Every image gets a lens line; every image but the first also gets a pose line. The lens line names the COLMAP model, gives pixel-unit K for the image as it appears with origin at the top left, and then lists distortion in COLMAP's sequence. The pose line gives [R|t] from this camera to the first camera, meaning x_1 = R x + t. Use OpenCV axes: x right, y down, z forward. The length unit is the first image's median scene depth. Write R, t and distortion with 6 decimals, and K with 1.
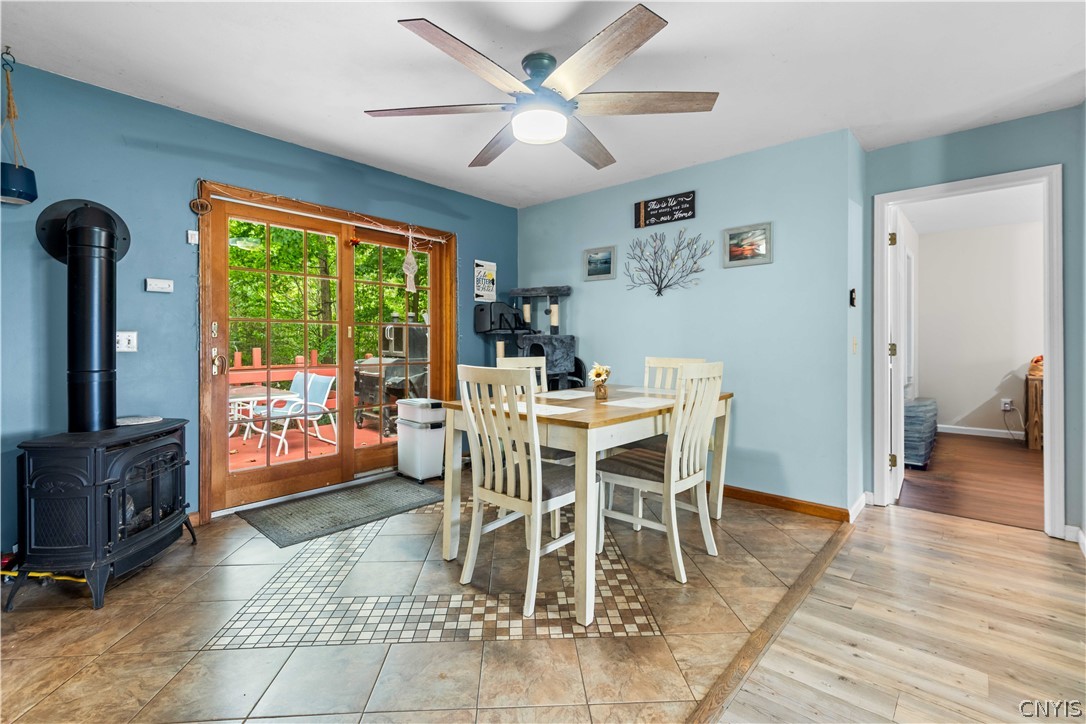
lens RADIAL K [[488.1, 0, 545.8], [0, 488.1, 343.2], [0, 0, 1]] dist [0.033215, -0.017384]
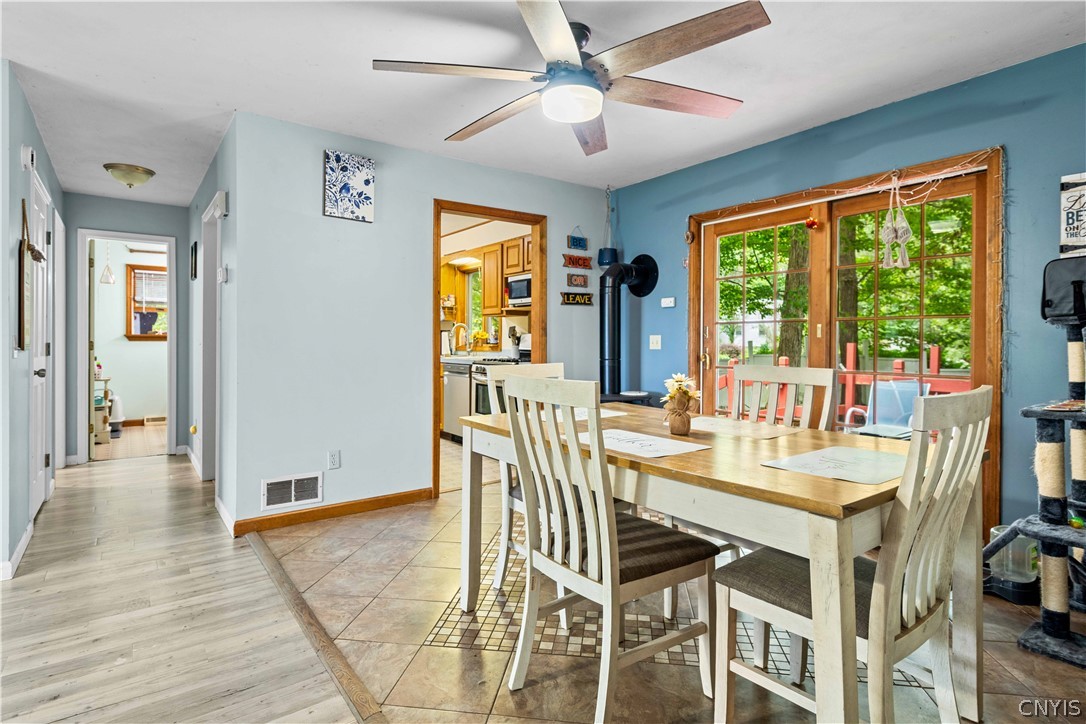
lens RADIAL K [[564.9, 0, 543.7], [0, 564.9, 347.0], [0, 0, 1]] dist [0.002207, 0.000287]
pose [[-0.209390, 0.004312, -0.977823, 0.641481], [-0.005664, 0.999968, 0.005623, 0.002202], [0.977816, 0.006716, -0.209359, 0.742468]]
